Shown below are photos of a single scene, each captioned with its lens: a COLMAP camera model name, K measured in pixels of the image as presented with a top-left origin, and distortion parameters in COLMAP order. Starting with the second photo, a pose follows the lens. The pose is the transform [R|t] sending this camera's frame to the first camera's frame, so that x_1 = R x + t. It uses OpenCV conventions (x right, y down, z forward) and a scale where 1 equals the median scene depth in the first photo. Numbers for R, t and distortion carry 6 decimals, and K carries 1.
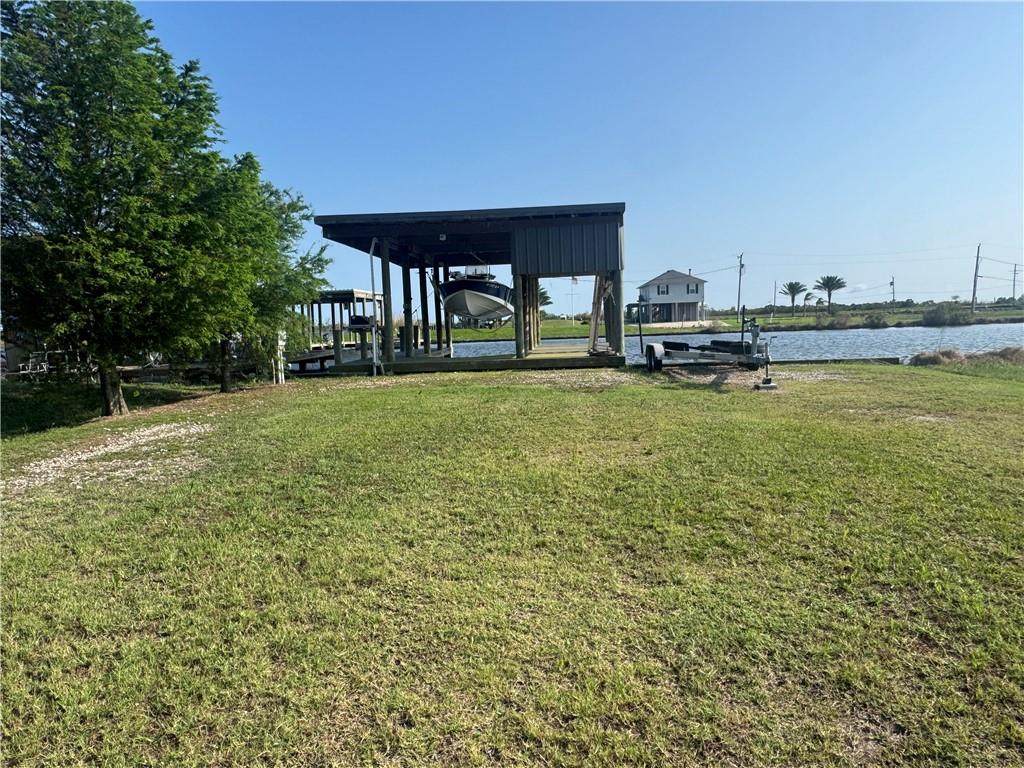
lens RADIAL K [[714.9, 0, 534.5], [0, 714.9, 384.0], [0, 0, 1]] dist [-0.000265, -0.000290]
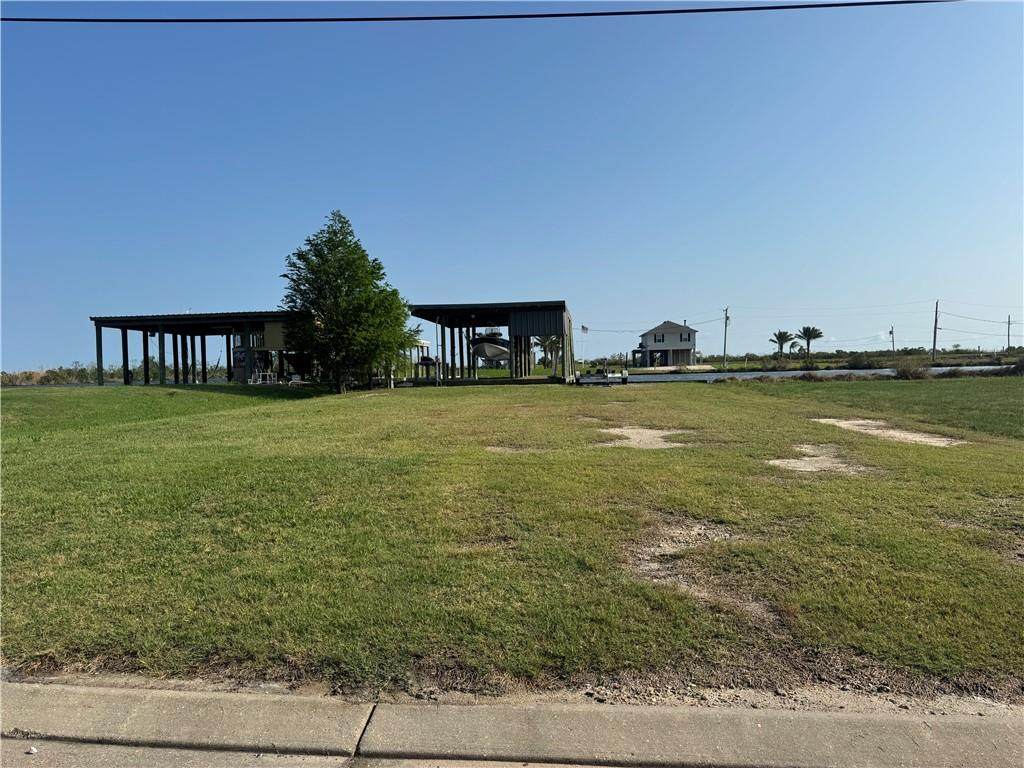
lens RADIAL K [[706.7, 0, 512.0], [0, 706.7, 384.0], [0, 0, 1]] dist [0.018524, -0.026382]
pose [[0.997882, 0.010069, -0.064267, 0.038996], [-0.014054, 0.997986, -0.061857, 0.036174], [0.063515, 0.062630, 0.996014, -0.338013]]
